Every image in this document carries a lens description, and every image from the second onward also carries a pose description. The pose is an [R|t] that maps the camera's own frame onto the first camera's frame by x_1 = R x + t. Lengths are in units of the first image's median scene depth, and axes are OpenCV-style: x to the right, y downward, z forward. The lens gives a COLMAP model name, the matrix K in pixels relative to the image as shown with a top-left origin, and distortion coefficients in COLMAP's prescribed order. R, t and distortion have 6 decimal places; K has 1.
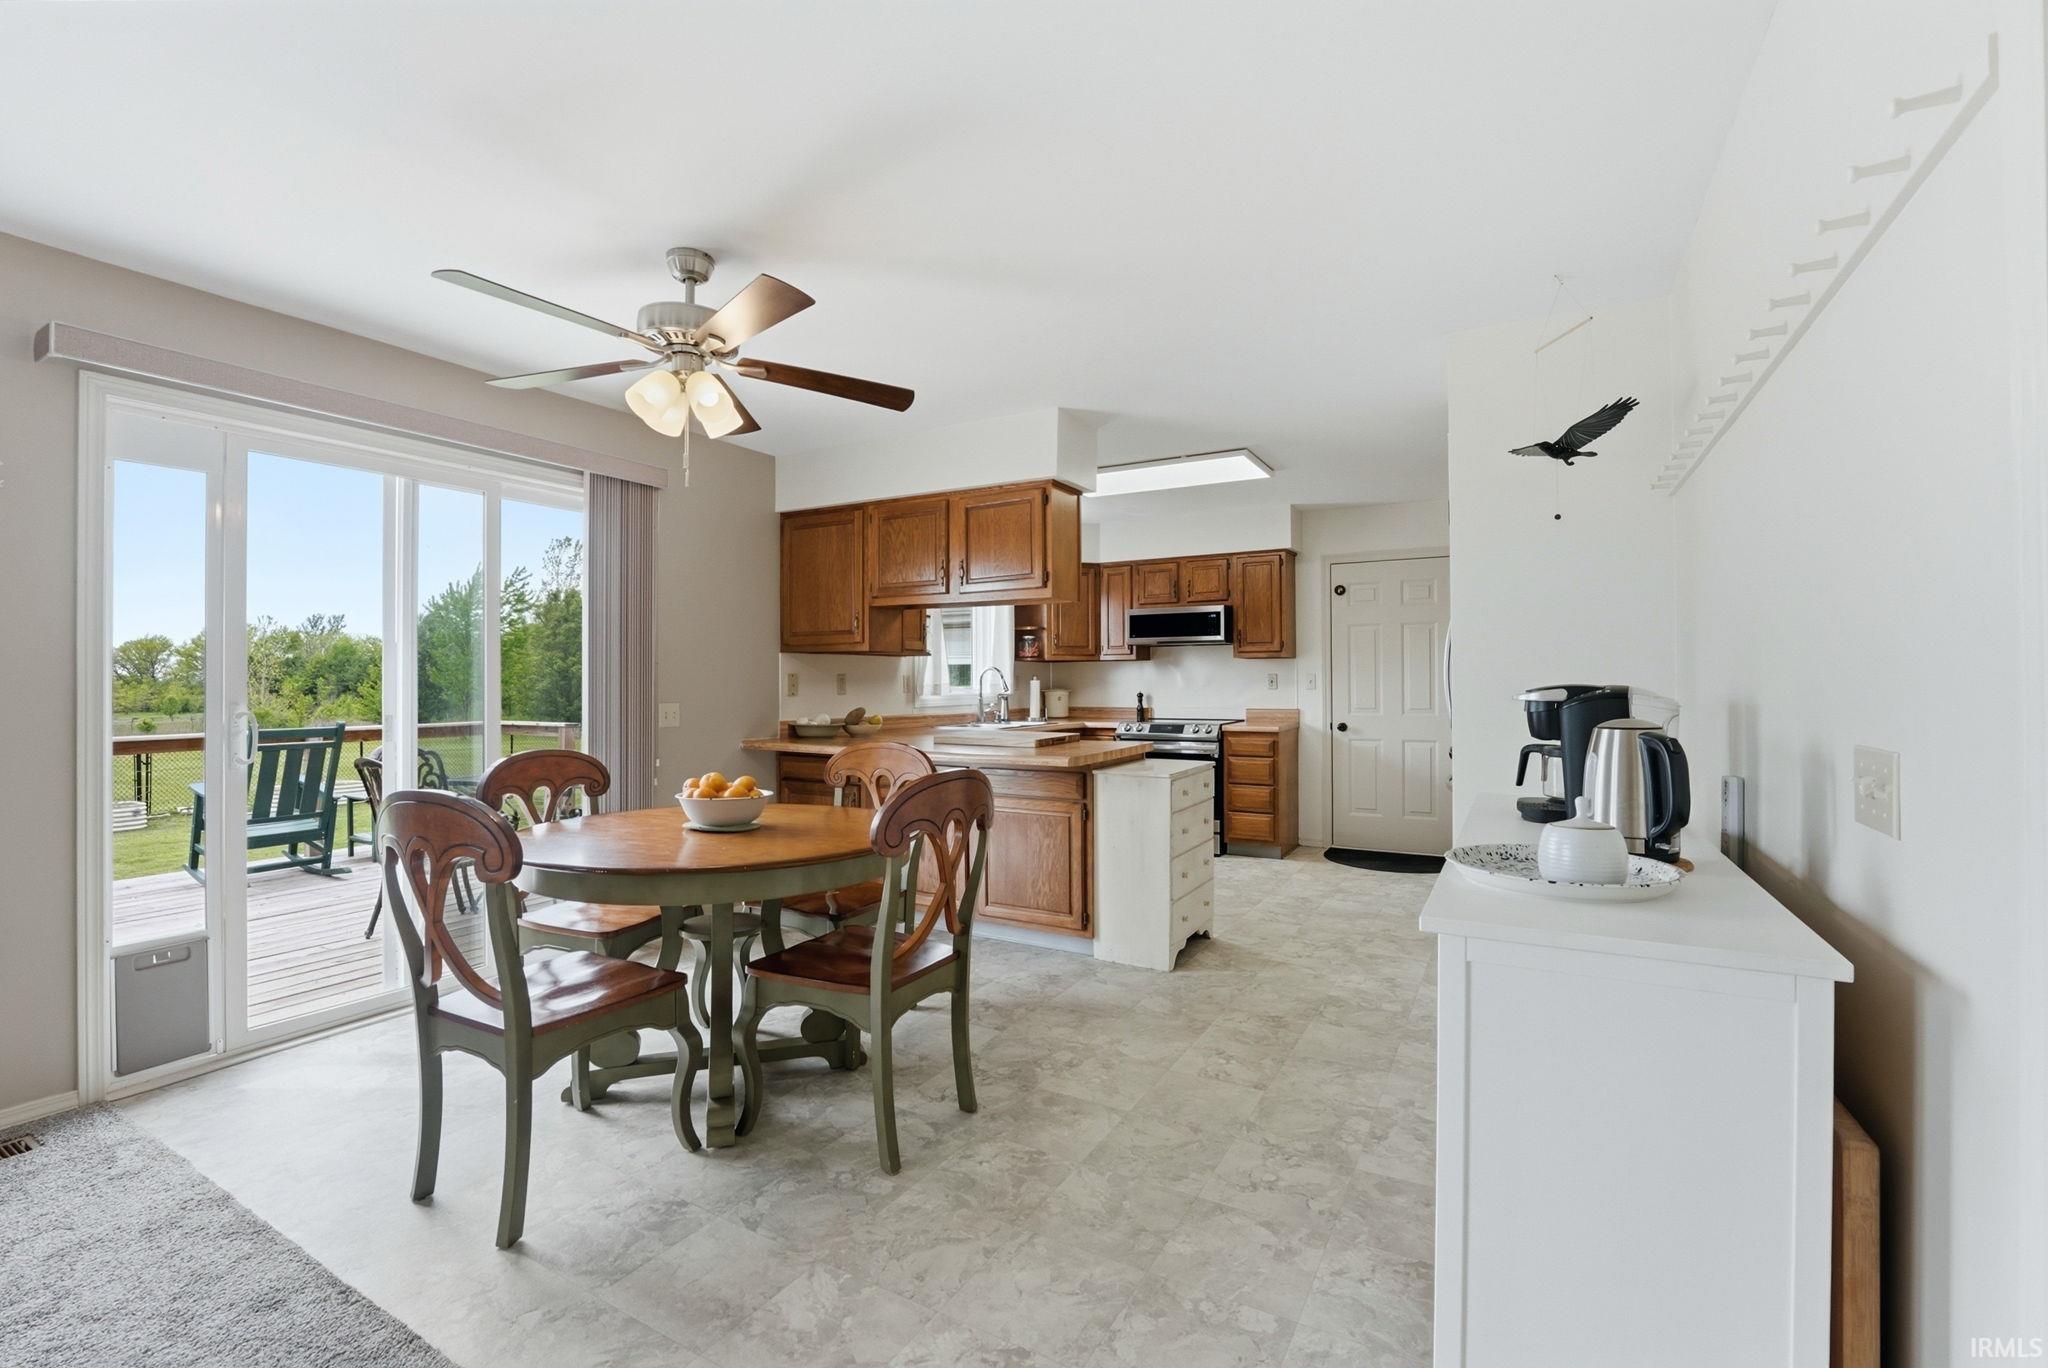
lens RADIAL K [[869.1, 0, 1024.7], [0, 869.1, 686.3], [0, 0, 1]] dist [-0.016492, 0.000495]
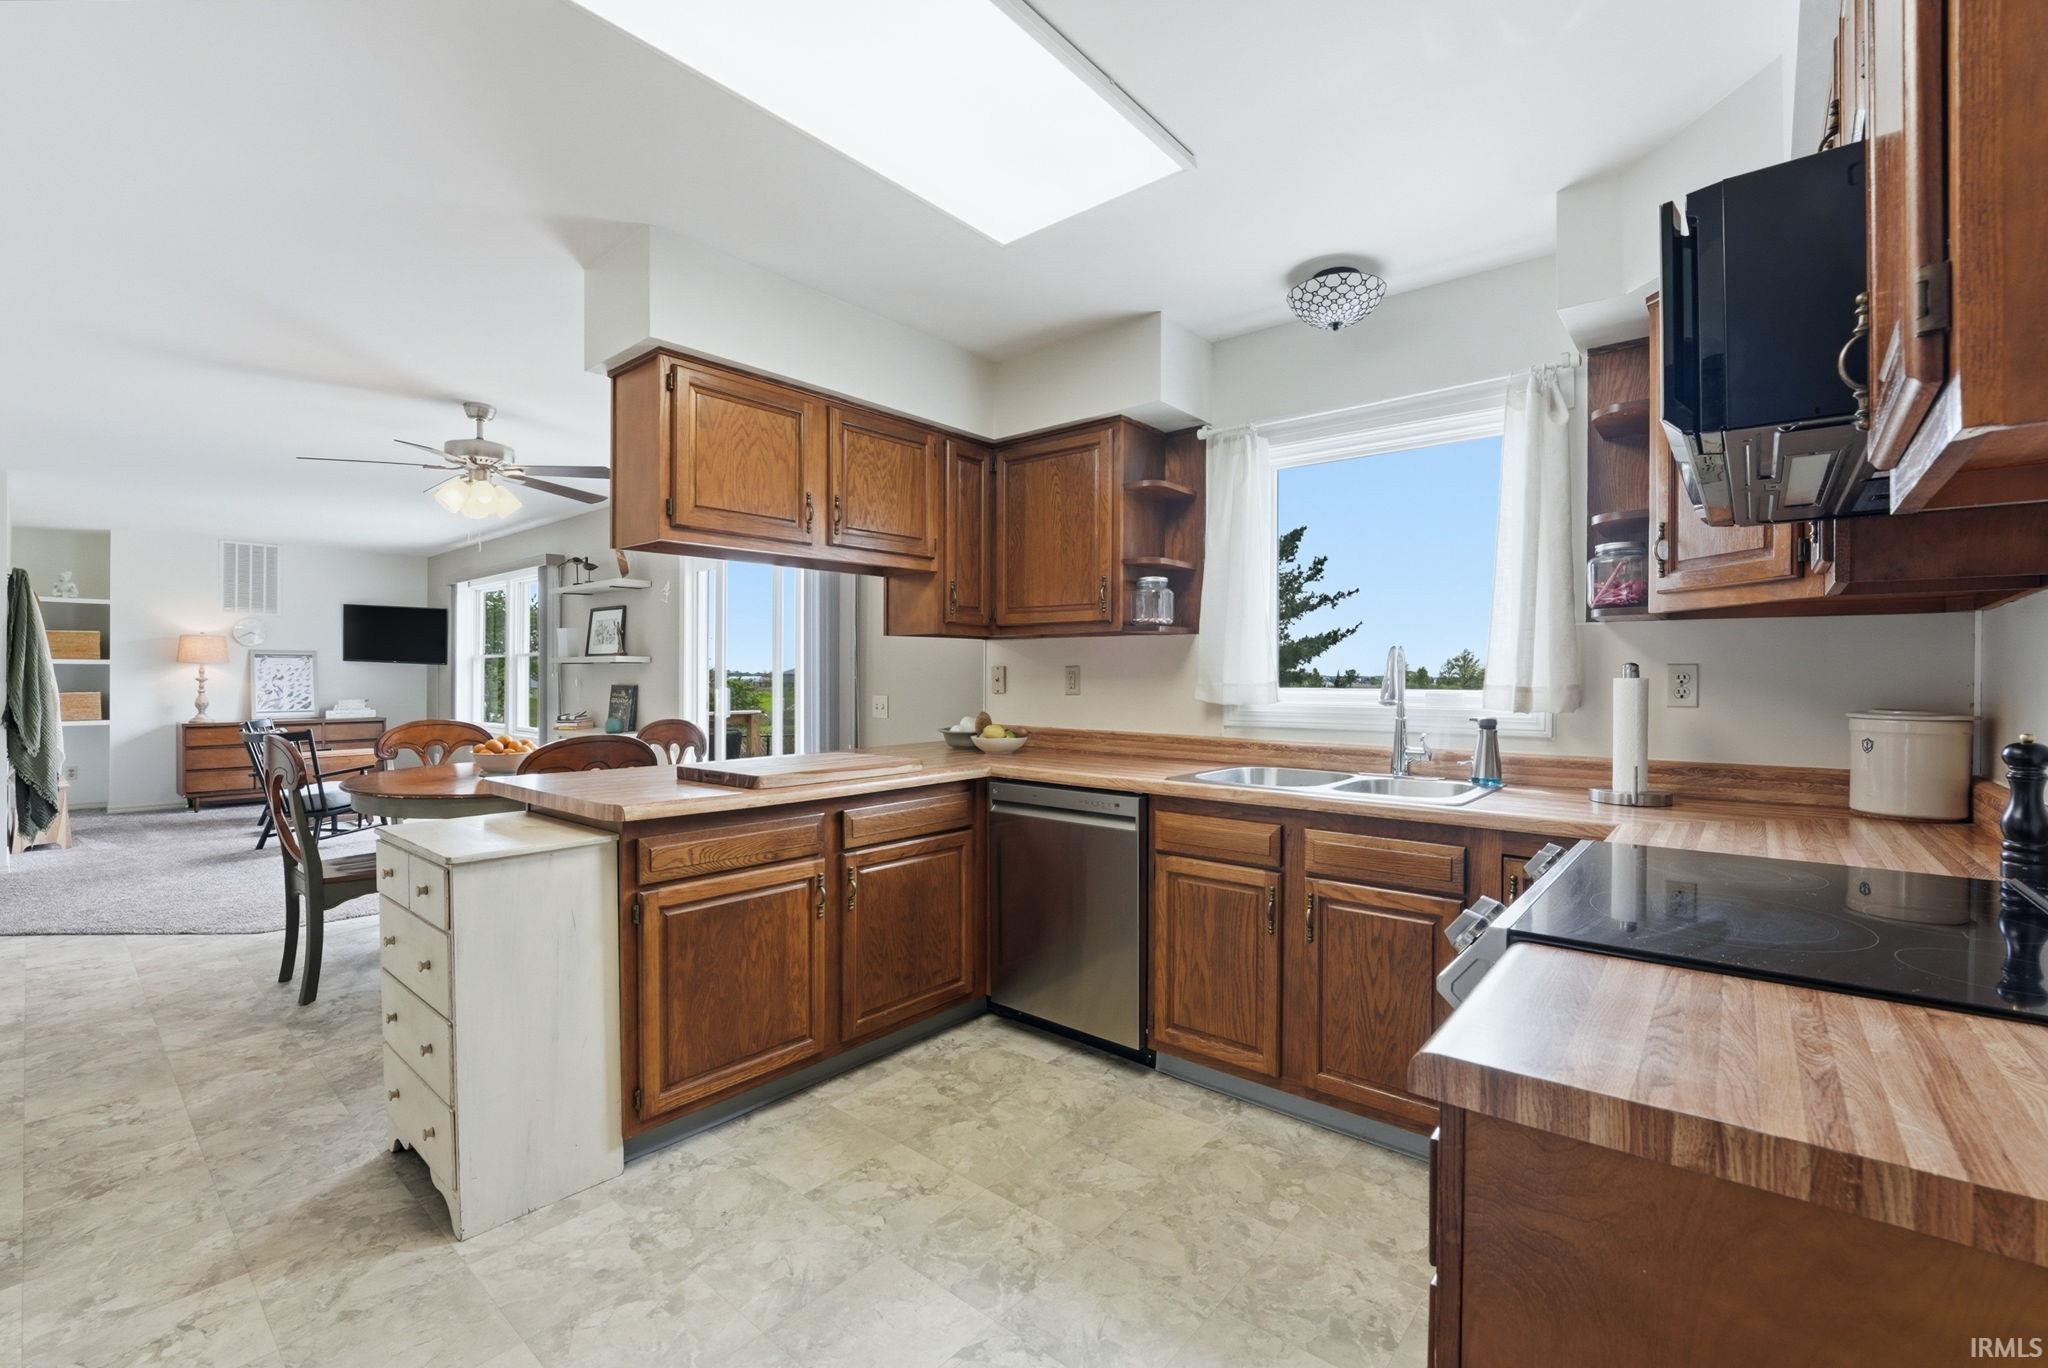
lens RADIAL K [[869.1, 0, 1021.1], [0, 869.1, 678.0], [0, 0, 1]] dist [-0.016492, 0.000495]
pose [[-0.177900, 0.004389, -0.984039, 0.535327], [-0.009814, 0.999932, 0.006234, -0.009148], [0.984000, 0.010767, -0.177845, 1.209324]]
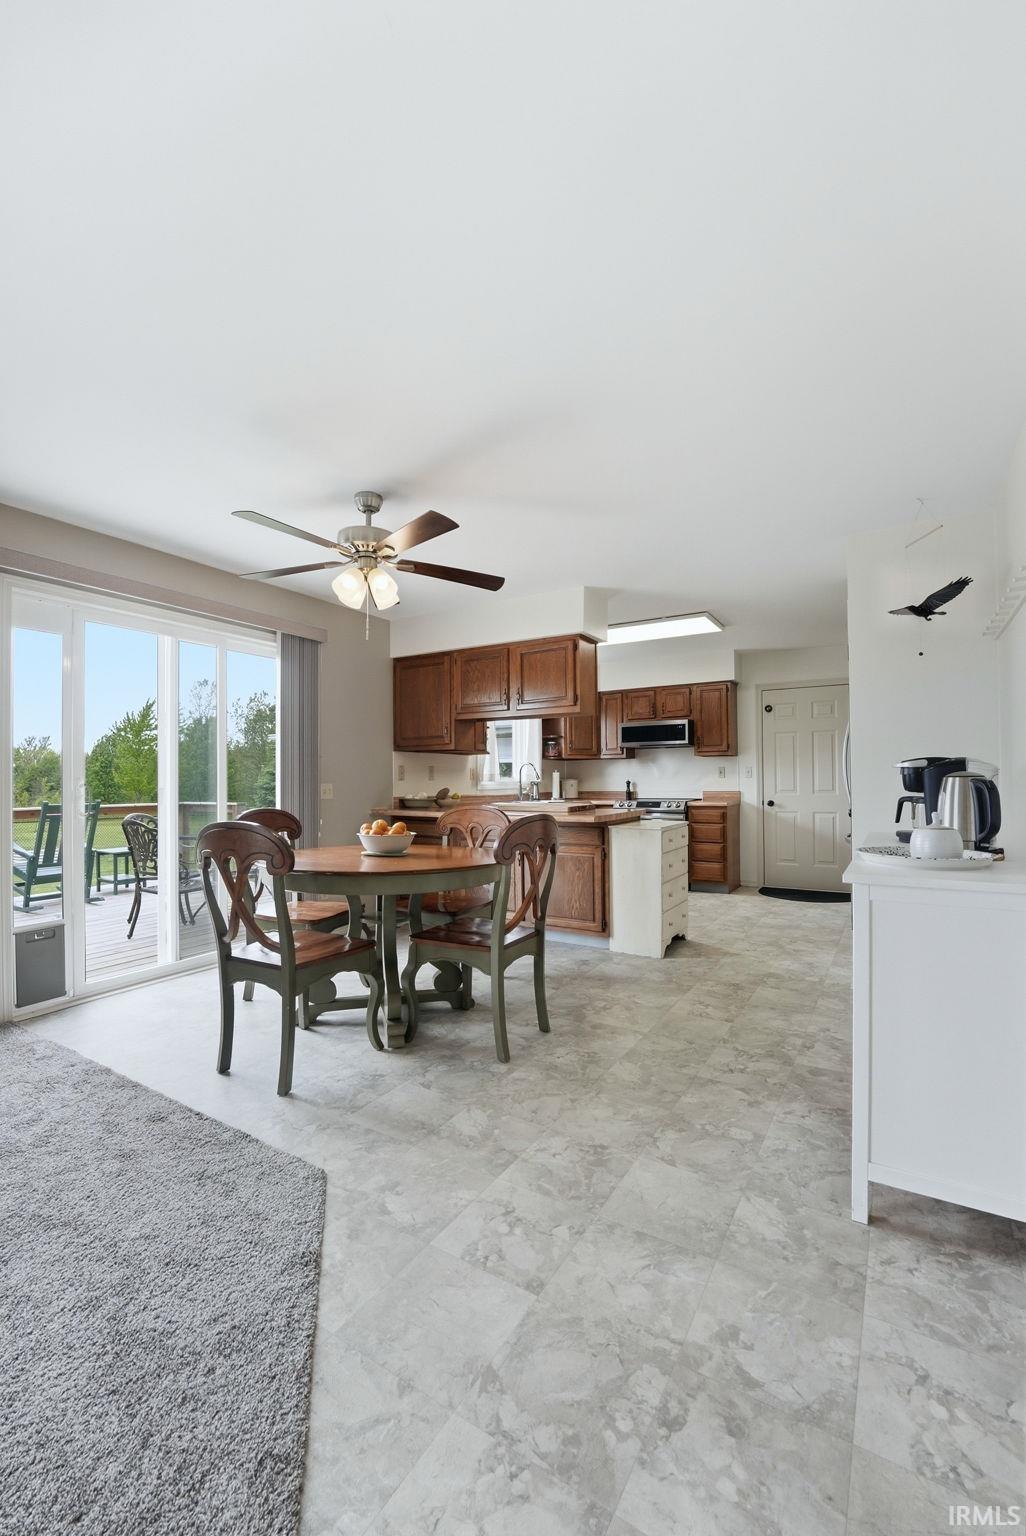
lens RADIAL K [[630.4, 0, 508.4], [0, 630.4, 782.5], [0, 0, 1]] dist [-0.014456, -0.000075]
pose [[0.999477, -0.003870, -0.032095, -0.049403], [0.003738, 0.999984, -0.004174, 0.020459], [0.032111, 0.004052, 0.999476, -0.082134]]
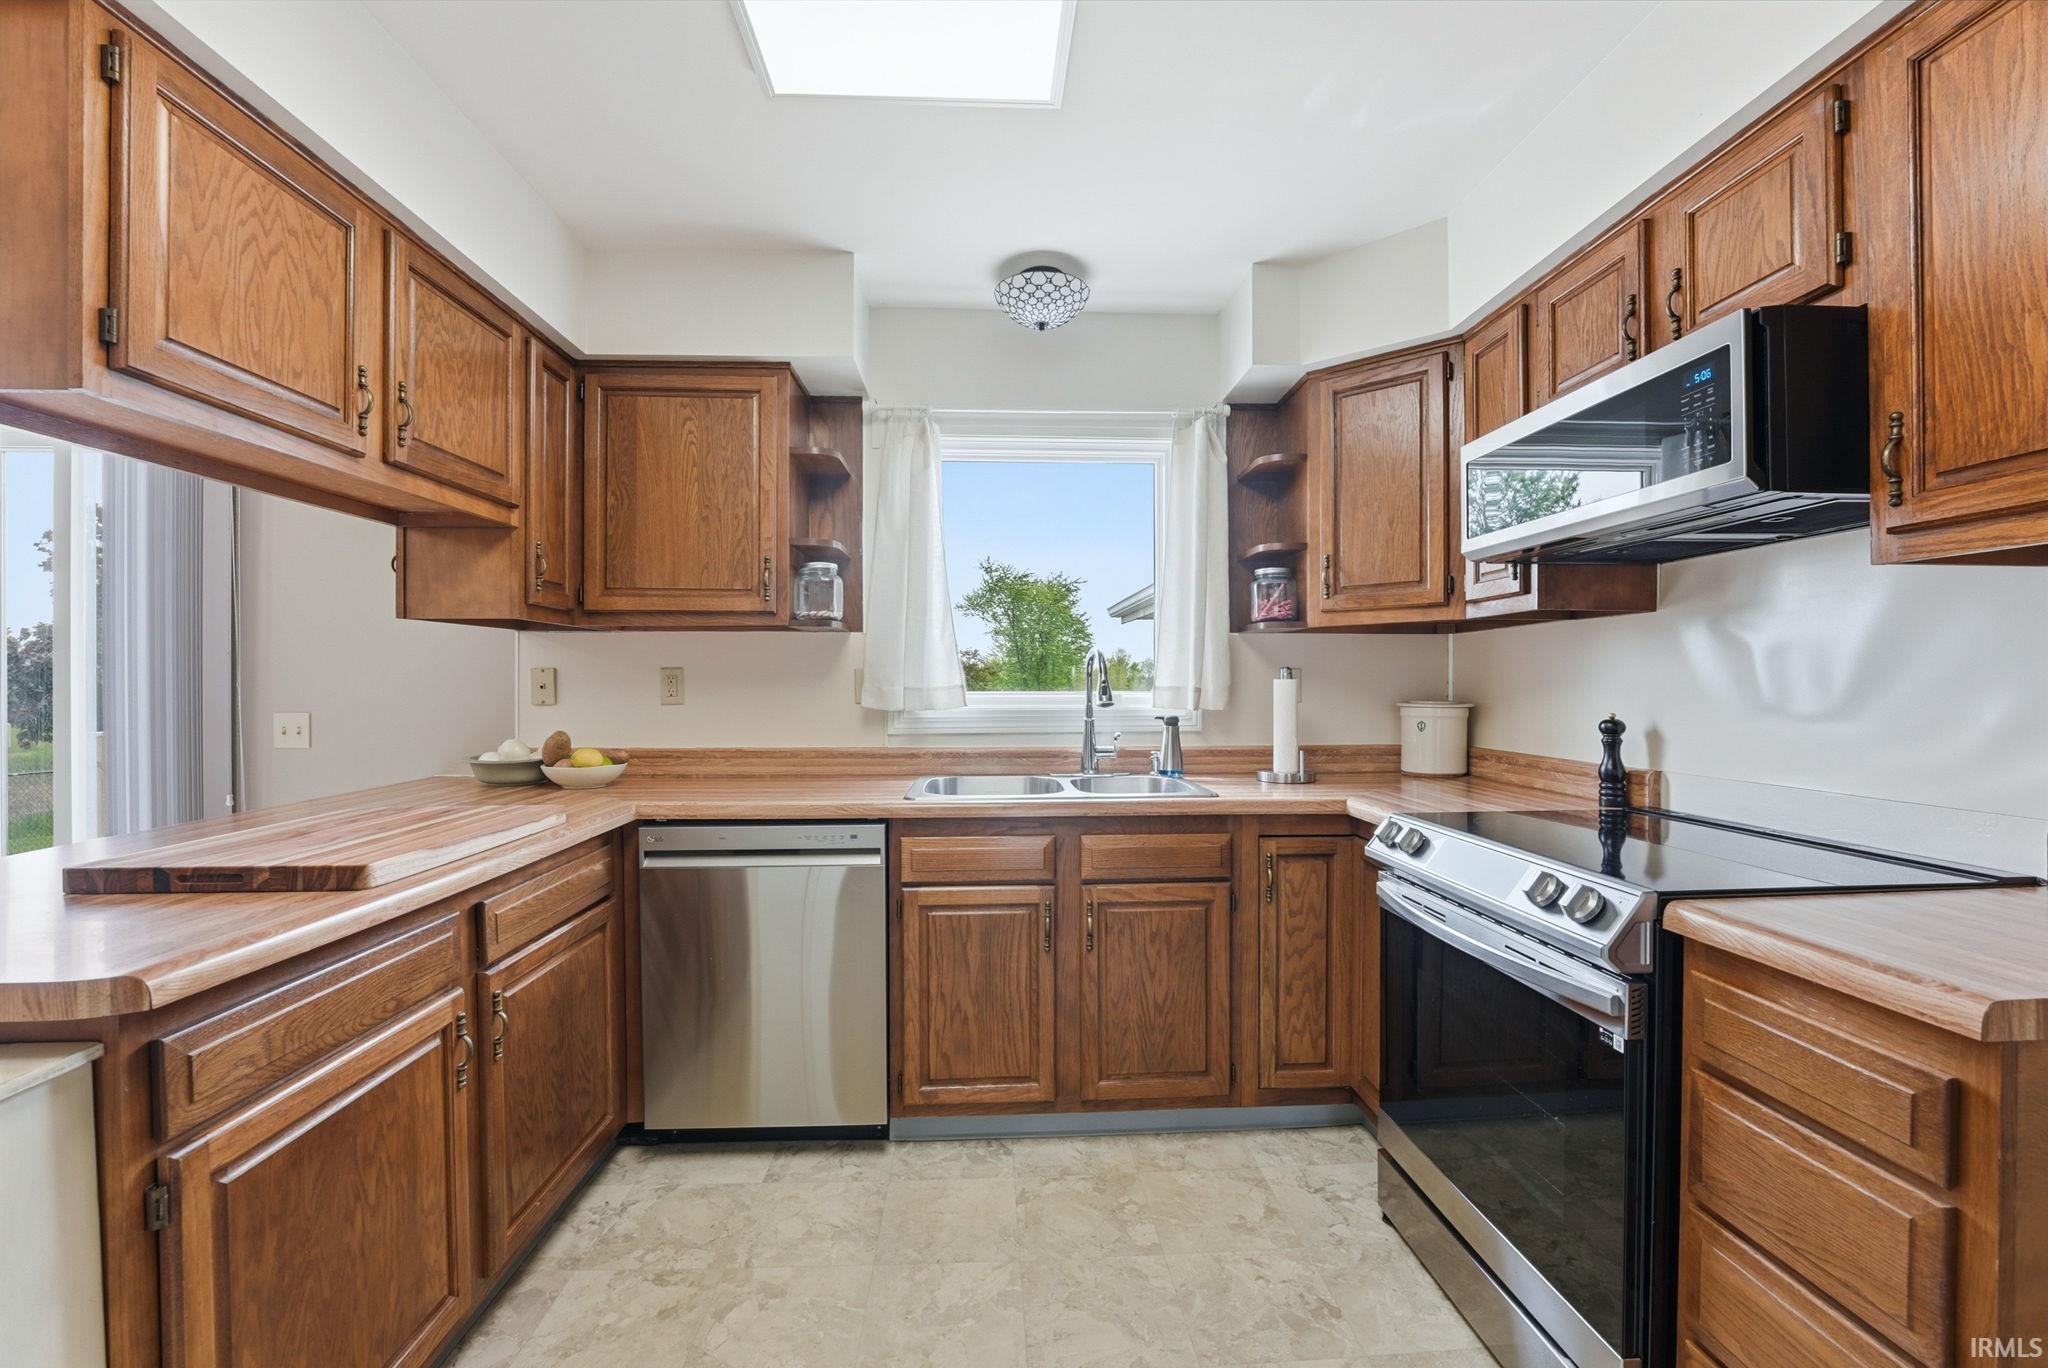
lens RADIAL K [[869.1, 0, 1021.8], [0, 869.1, 682.9], [0, 0, 1]] dist [-0.016492, 0.000495]
pose [[0.545160, 0.003043, -0.838327, 0.404804], [-0.005445, 0.999985, 0.000089, -0.006112], [0.838314, 0.004516, 0.545168, 0.990567]]
